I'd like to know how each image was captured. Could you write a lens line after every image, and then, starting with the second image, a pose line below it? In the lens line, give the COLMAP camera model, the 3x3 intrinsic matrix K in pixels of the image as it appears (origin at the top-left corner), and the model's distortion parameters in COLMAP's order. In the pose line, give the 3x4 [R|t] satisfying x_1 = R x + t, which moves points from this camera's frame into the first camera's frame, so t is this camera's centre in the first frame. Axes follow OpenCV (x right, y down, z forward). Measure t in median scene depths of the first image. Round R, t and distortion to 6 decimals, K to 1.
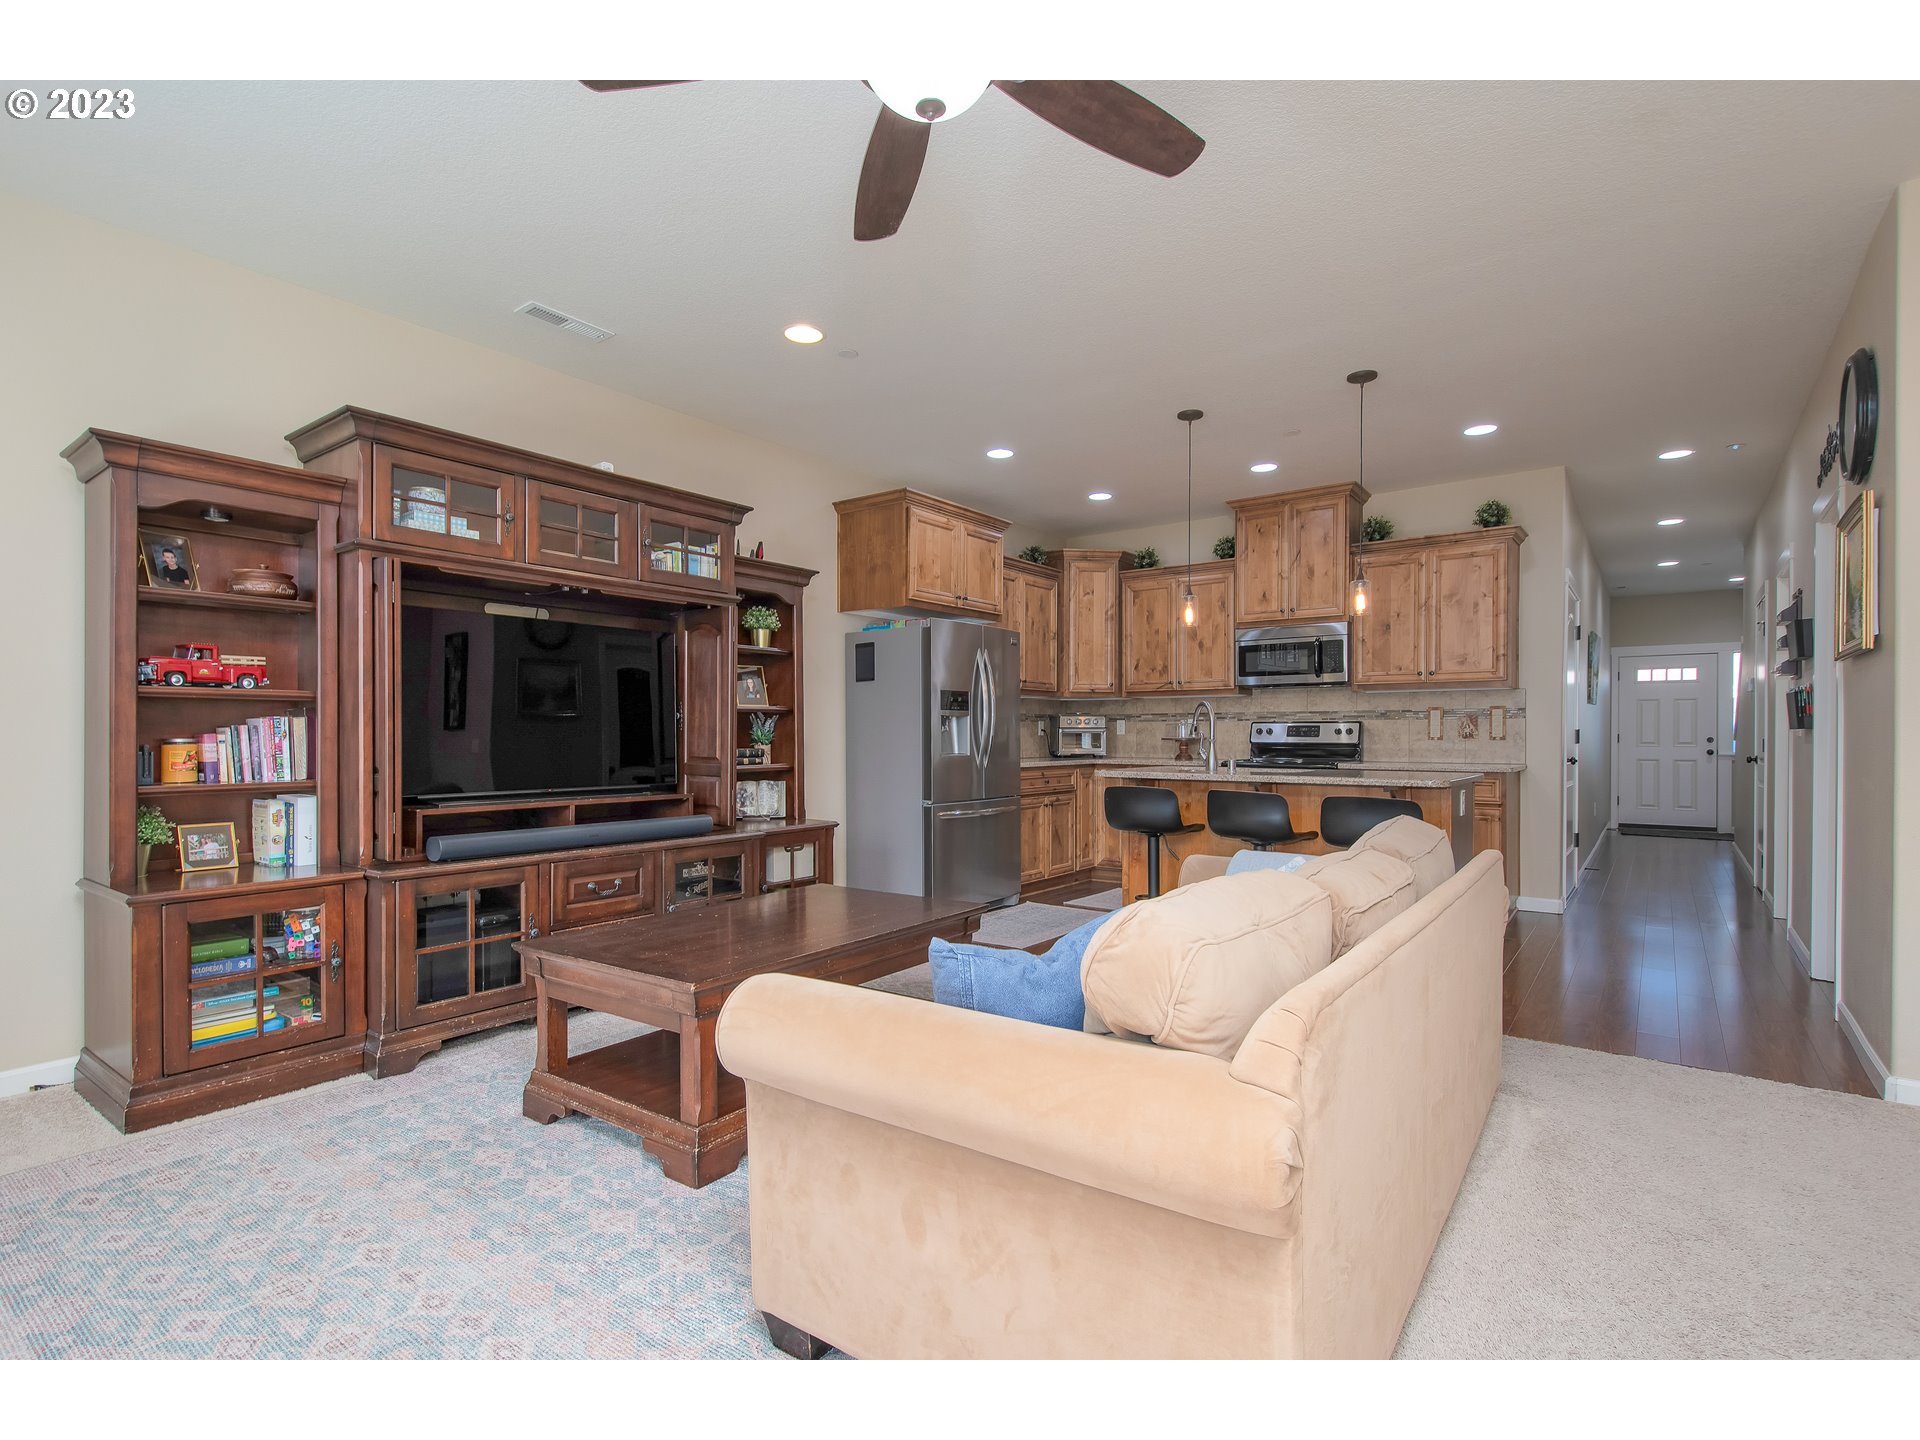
lens RADIAL K [[936.3, 0, 949.0], [0, 936.3, 743.4], [0, 0, 1]] dist [0.002857, -0.000231]
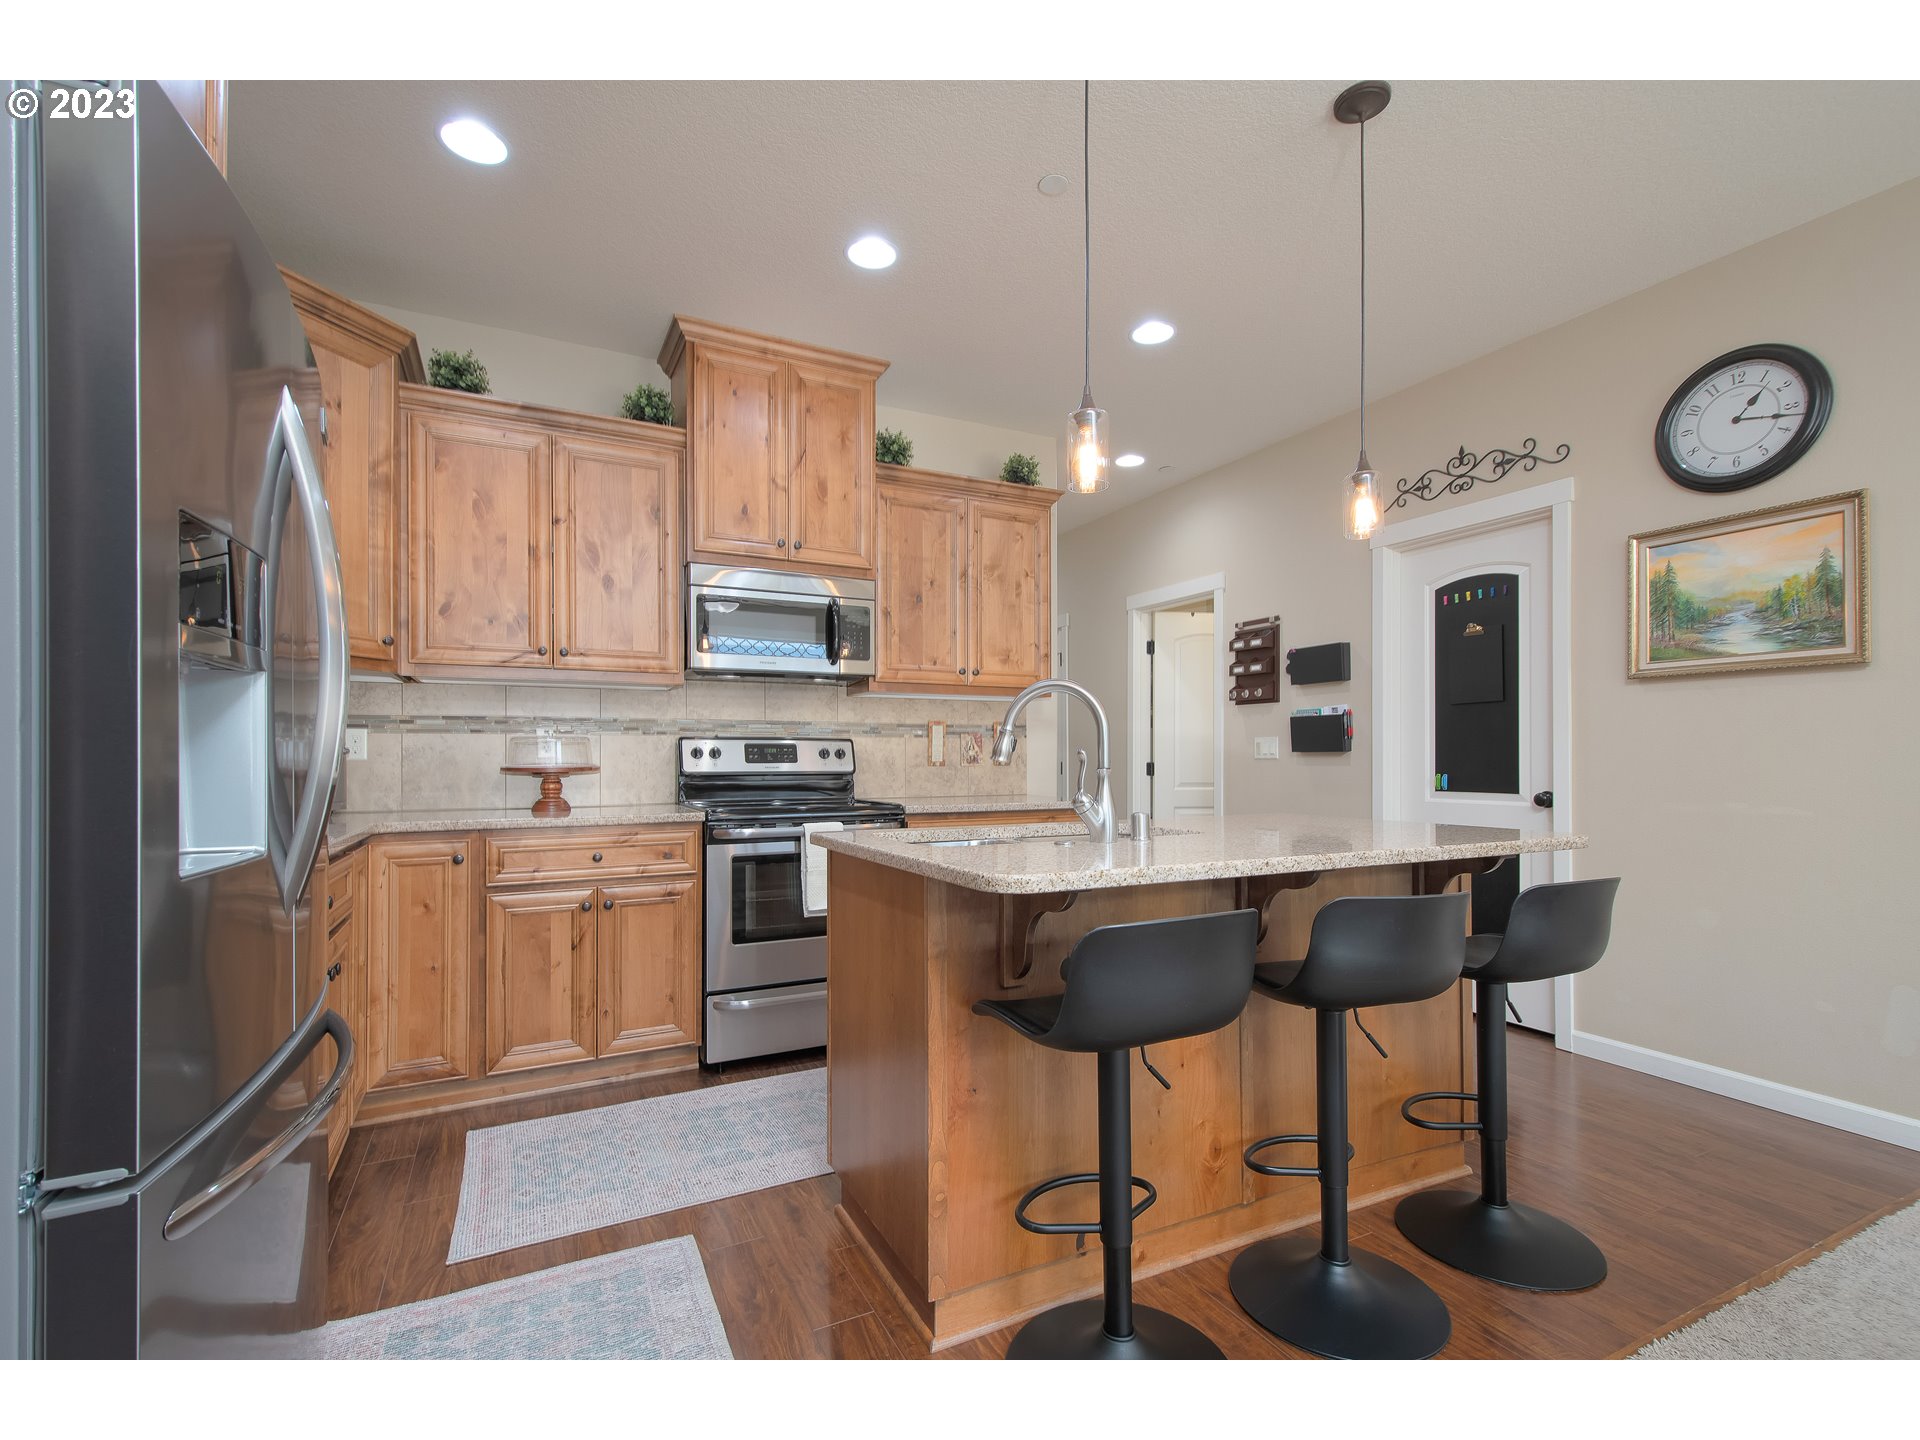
lens RADIAL K [[874.5, 0, 963.5], [0, 874.5, 751.9], [0, 0, 1]] dist [0.014312, -0.000197]
pose [[0.429355, 0.004513, 0.903125, -0.080529], [0.011351, 0.999882, -0.010393, -0.006757], [-0.903065, 0.014714, 0.429252, 0.665218]]
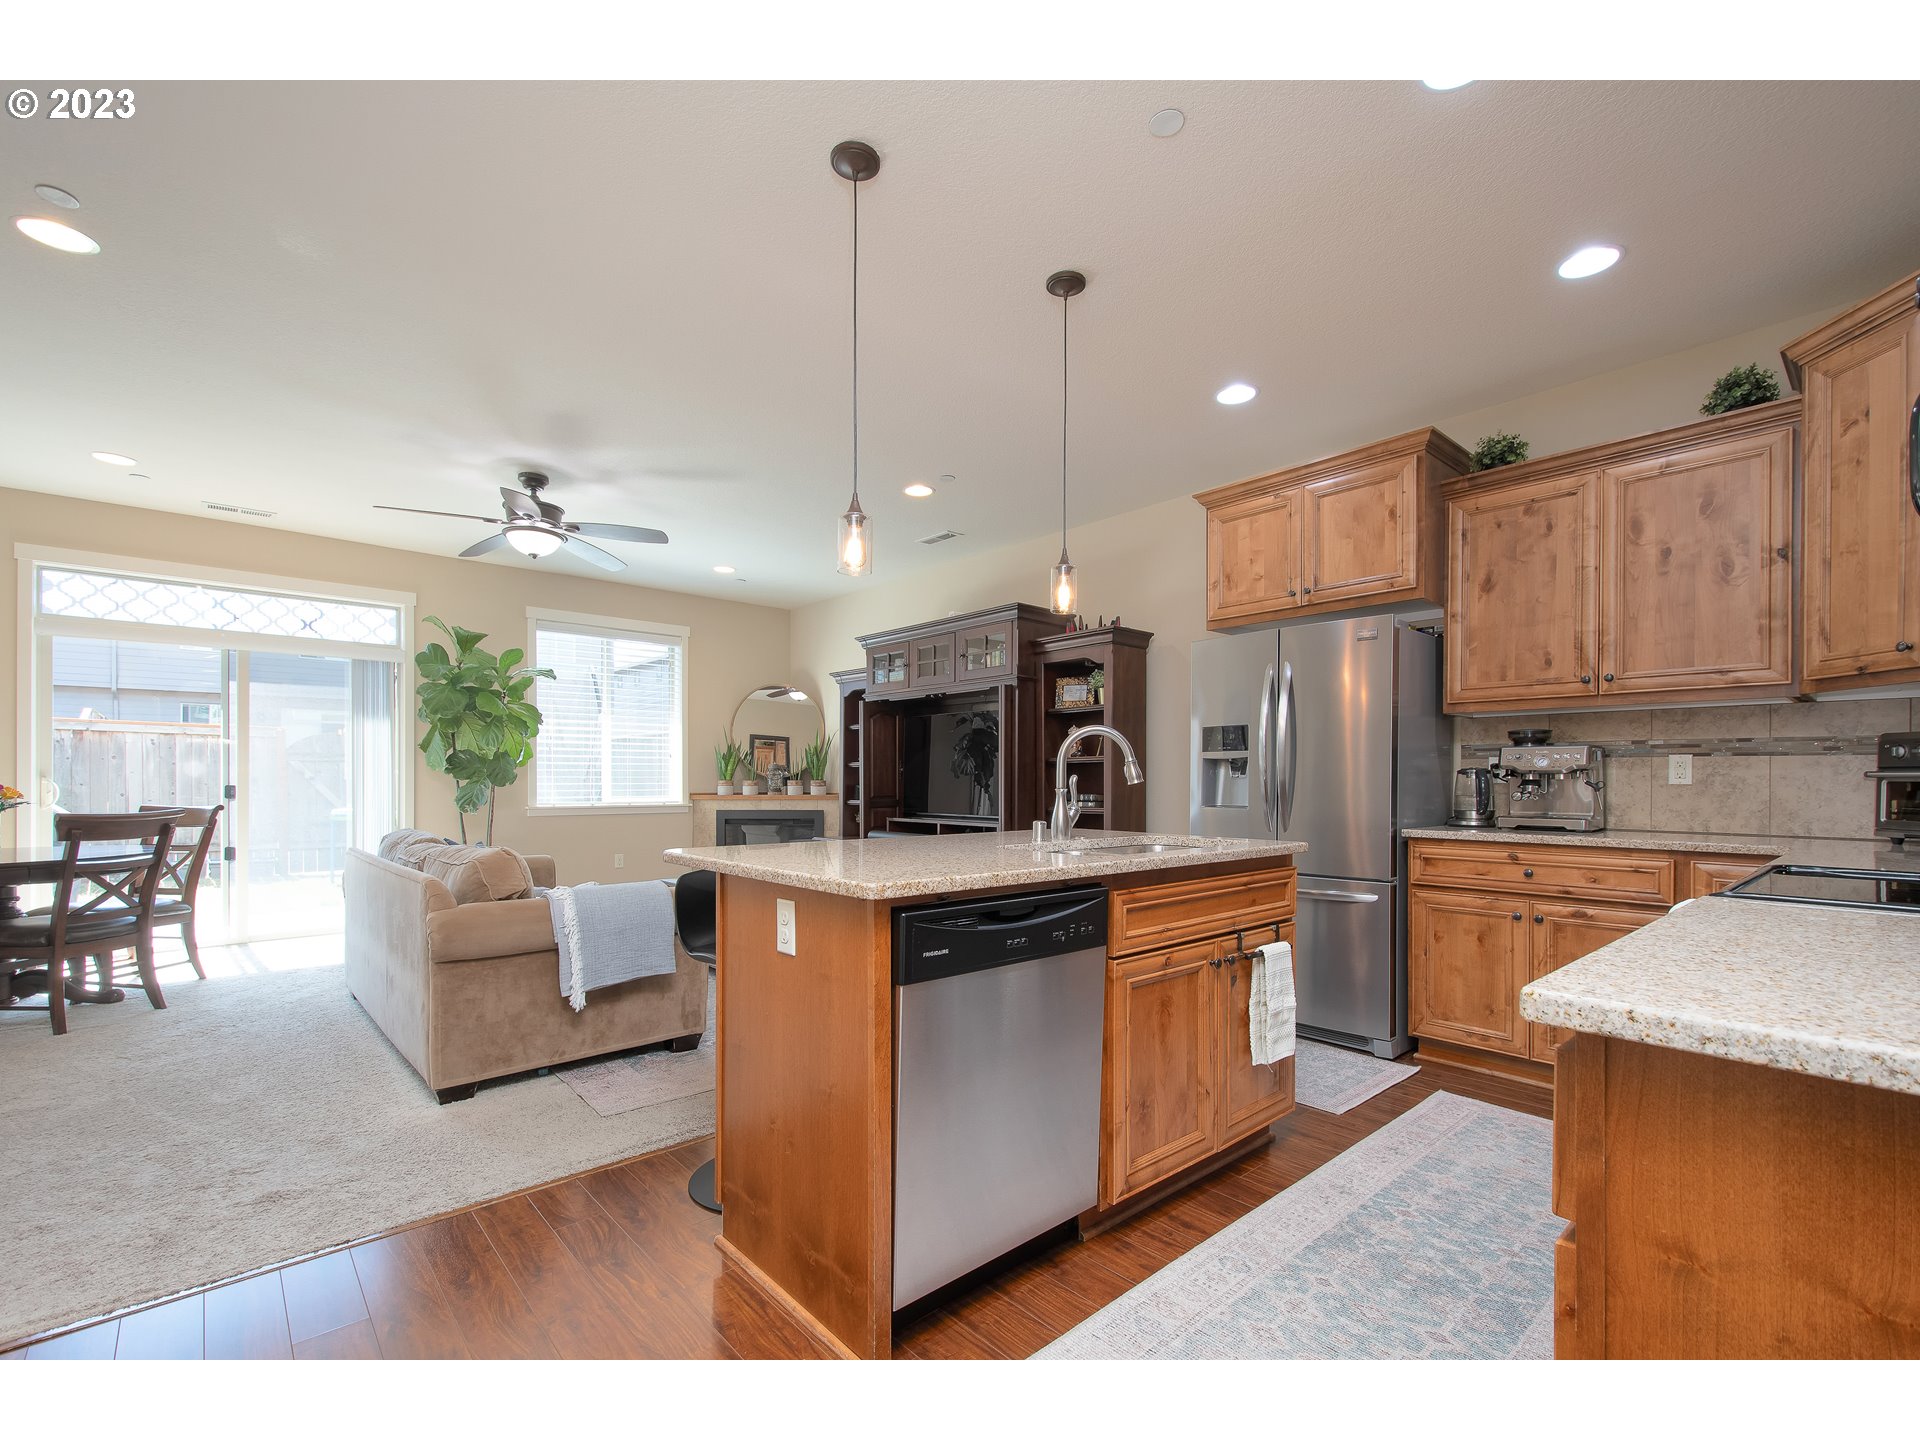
lens RADIAL K [[842.7, 0, 960.4], [0, 842.7, 784.0], [0, 0, 1]] dist [0.001370, -0.000661]
pose [[-0.193082, 0.001497, -0.981182, 0.628983], [-0.012657, 0.999912, 0.004017, -0.006703], [0.981101, 0.013195, -0.193046, 0.782365]]
